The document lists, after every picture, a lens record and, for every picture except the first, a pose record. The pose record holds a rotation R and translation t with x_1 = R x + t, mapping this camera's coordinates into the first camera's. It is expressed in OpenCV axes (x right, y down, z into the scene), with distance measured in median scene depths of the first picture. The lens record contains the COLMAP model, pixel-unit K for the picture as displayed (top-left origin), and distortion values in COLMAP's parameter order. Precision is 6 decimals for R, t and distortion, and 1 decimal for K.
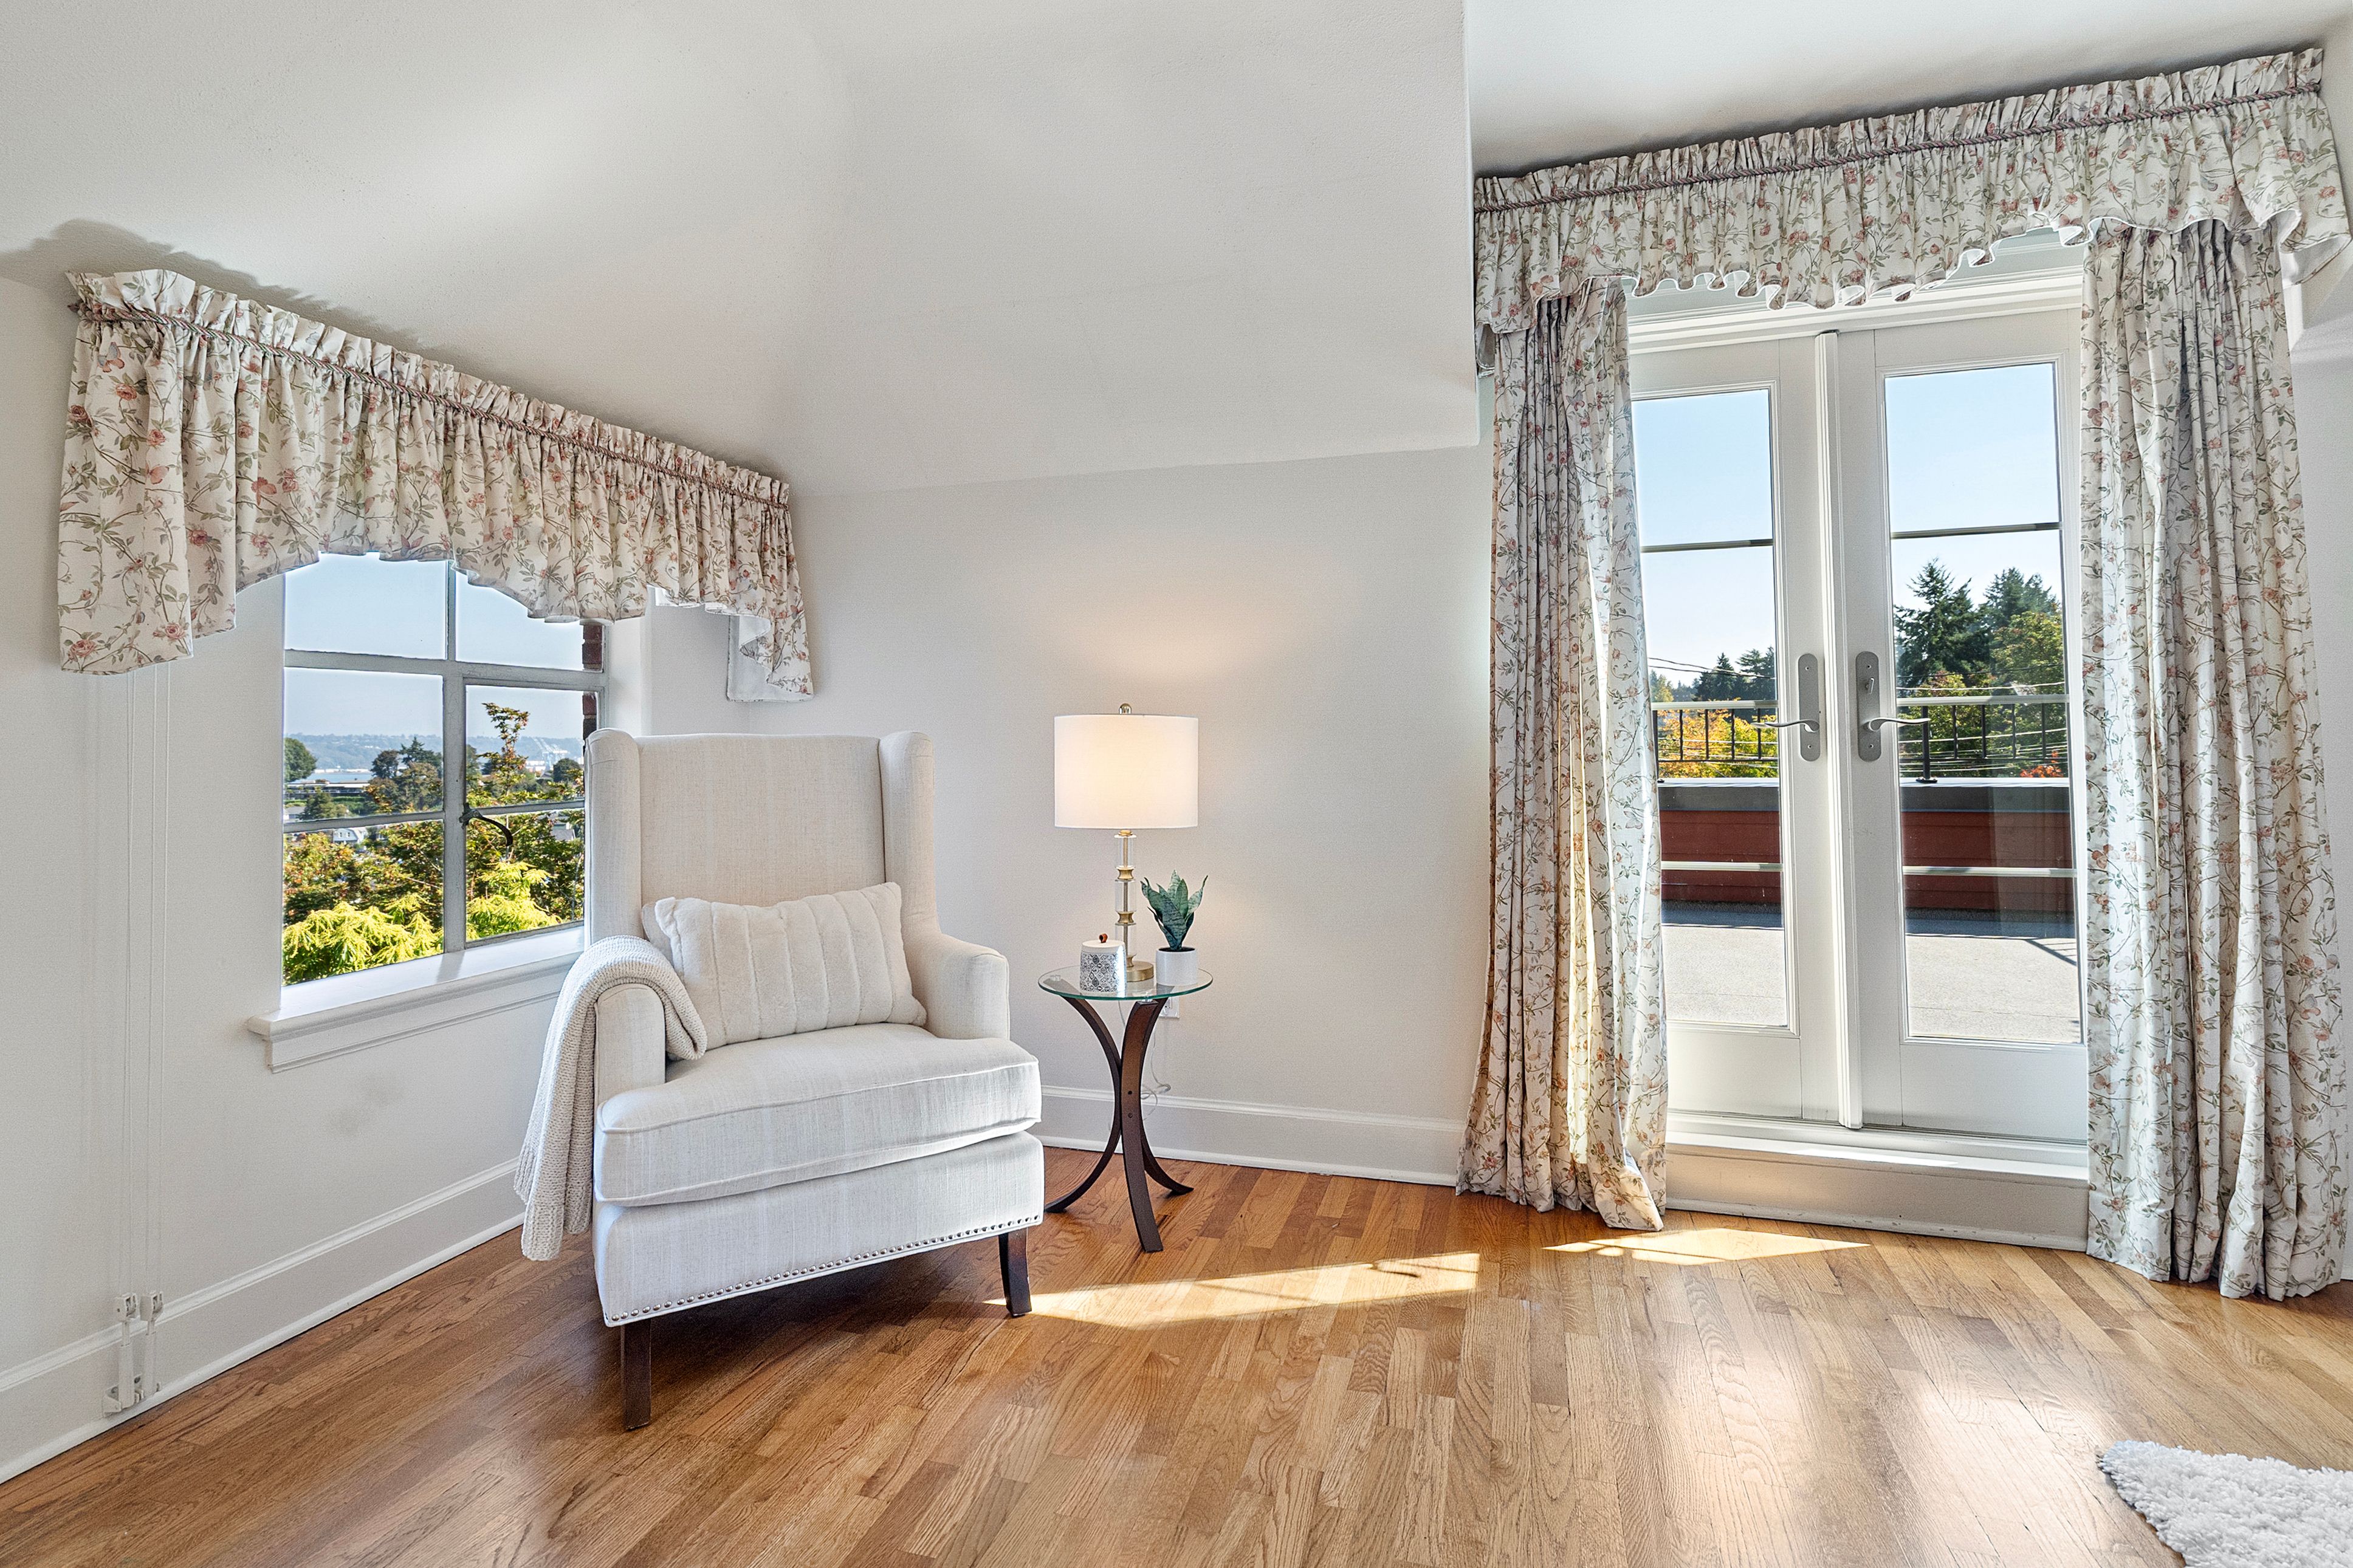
lens RADIAL K [[1123.7, 0, 1178.5], [0, 1123.7, 734.0], [0, 0, 1]] dist [-0.002700, 0.000133]
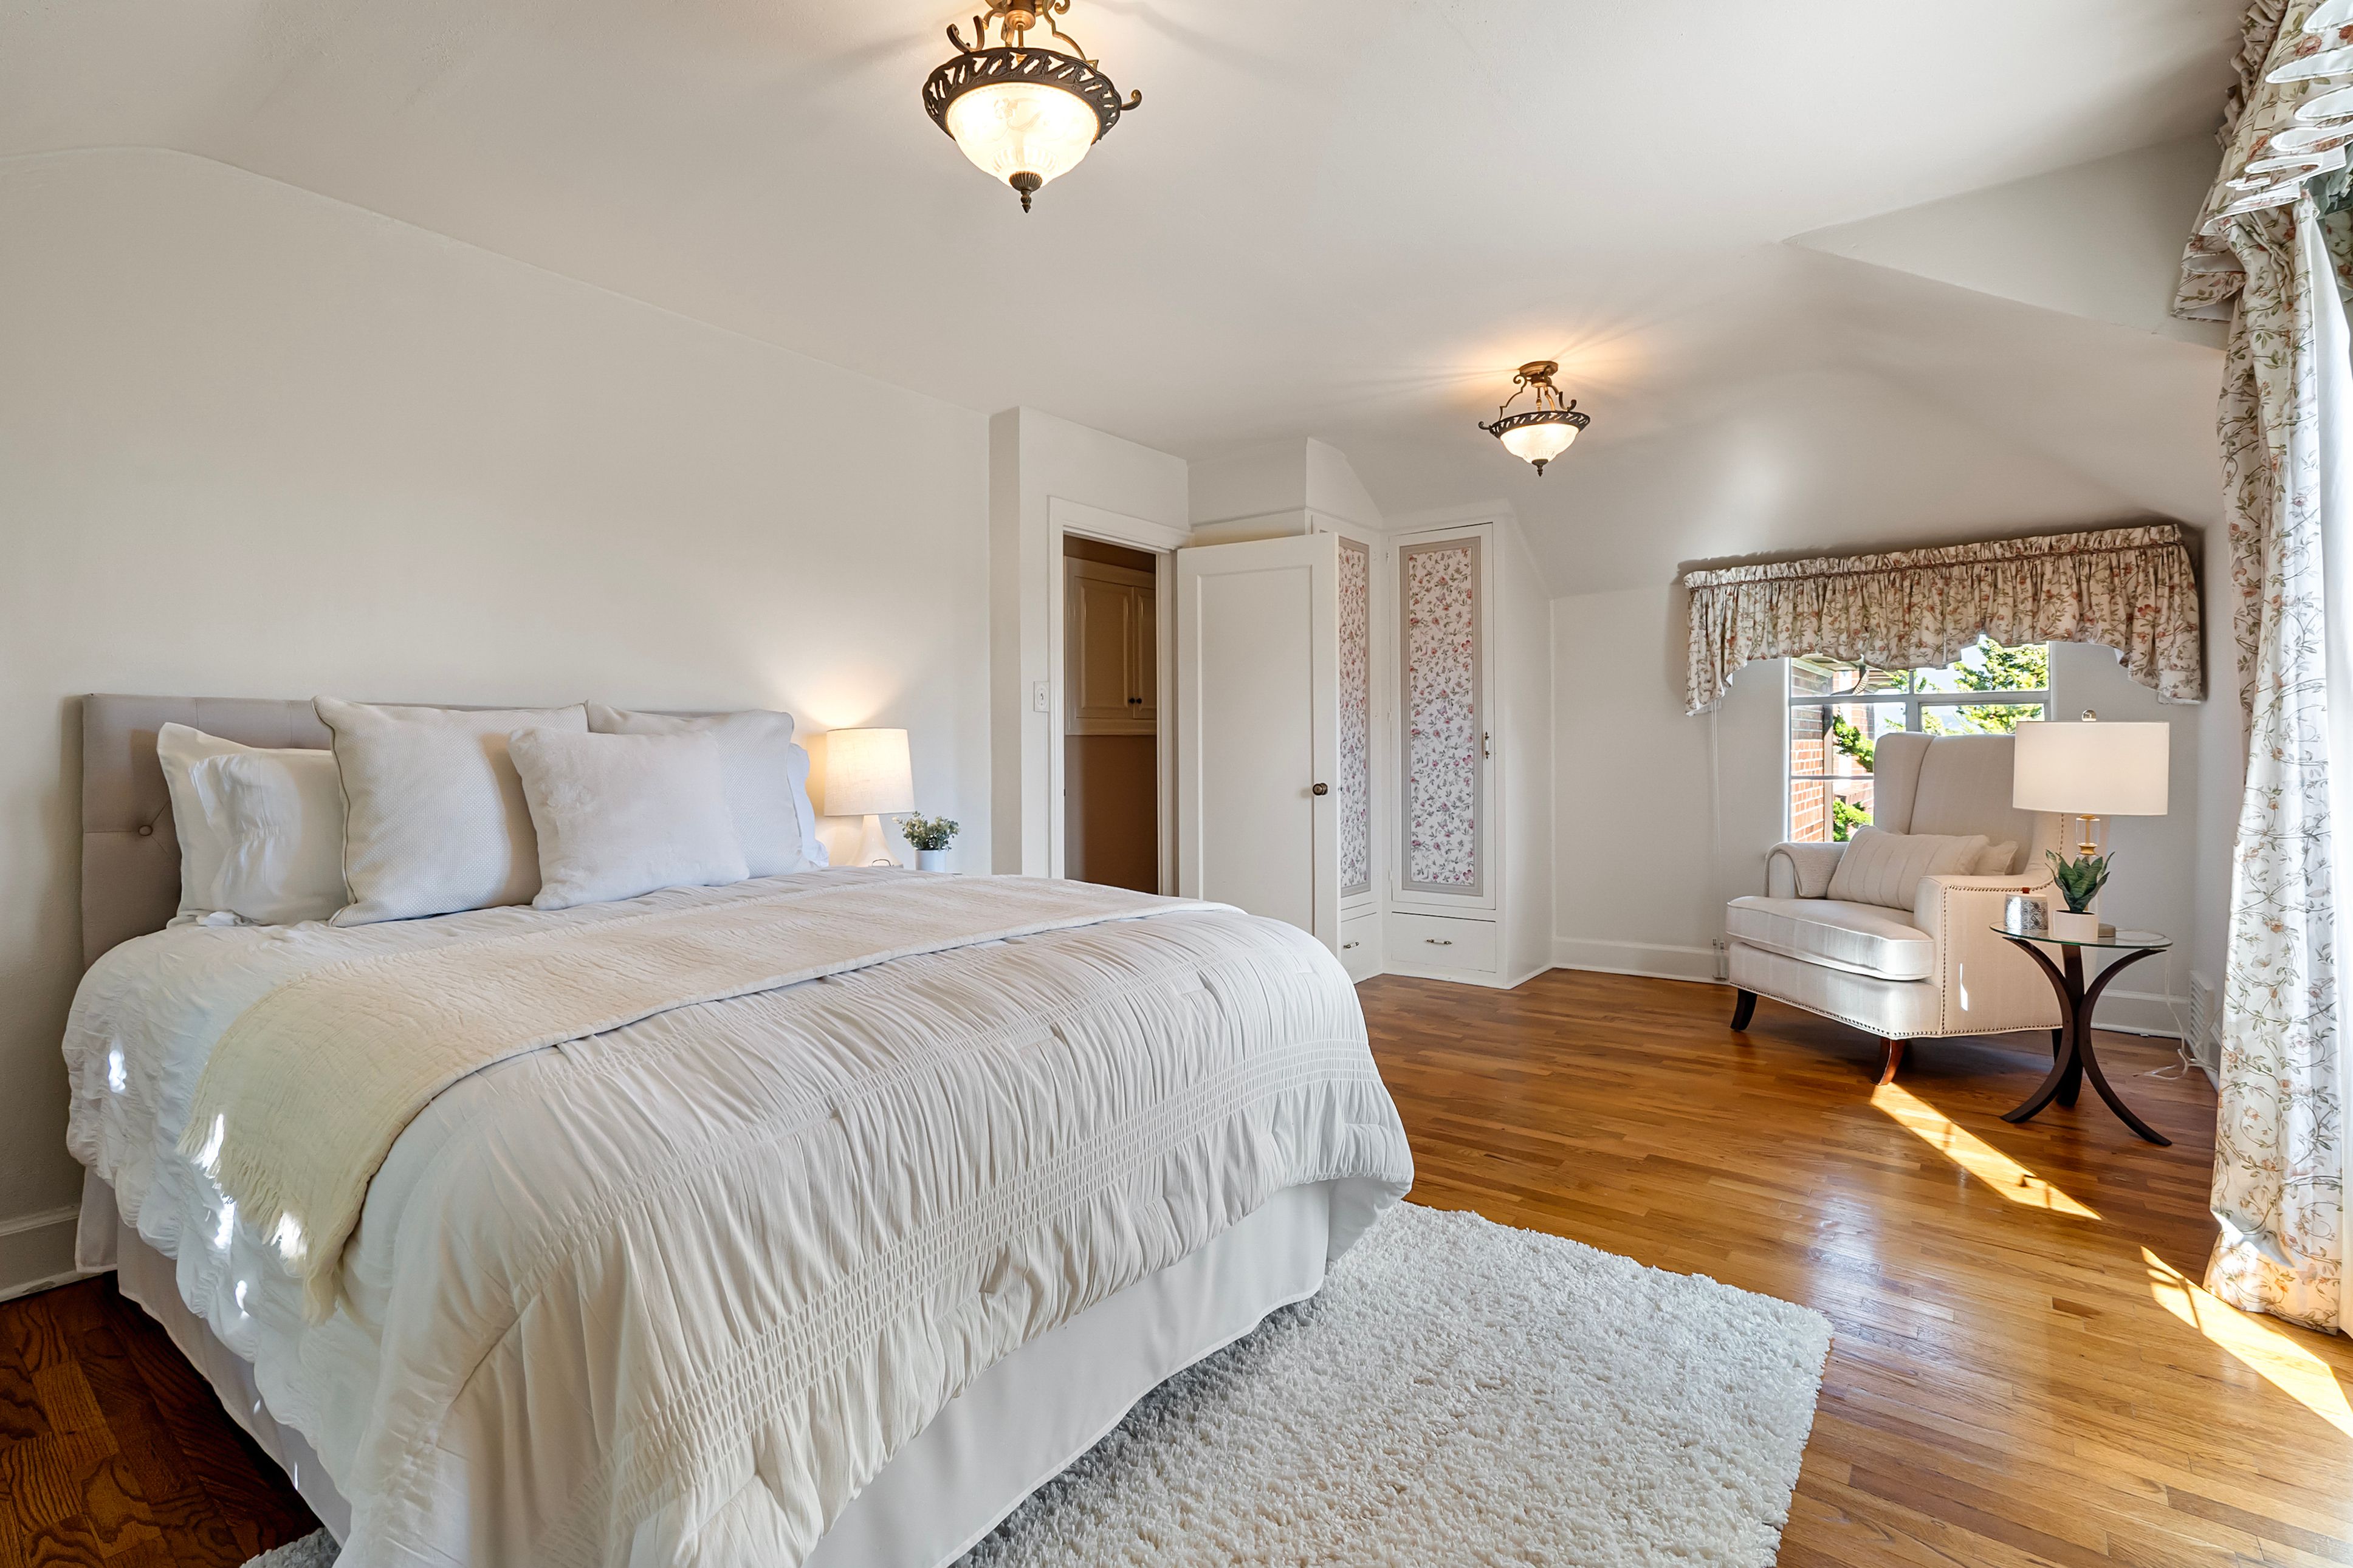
lens RADIAL K [[1073.6, 0, 1181.0], [0, 1073.6, 745.5], [0, 0, 1]] dist [-0.004156, 0.000550]
pose [[-0.363890, 0.003088, -0.931437, 1.553514], [0.009000, 0.999959, -0.000201, 0.009370], [0.931398, -0.008457, -0.363903, 0.577096]]
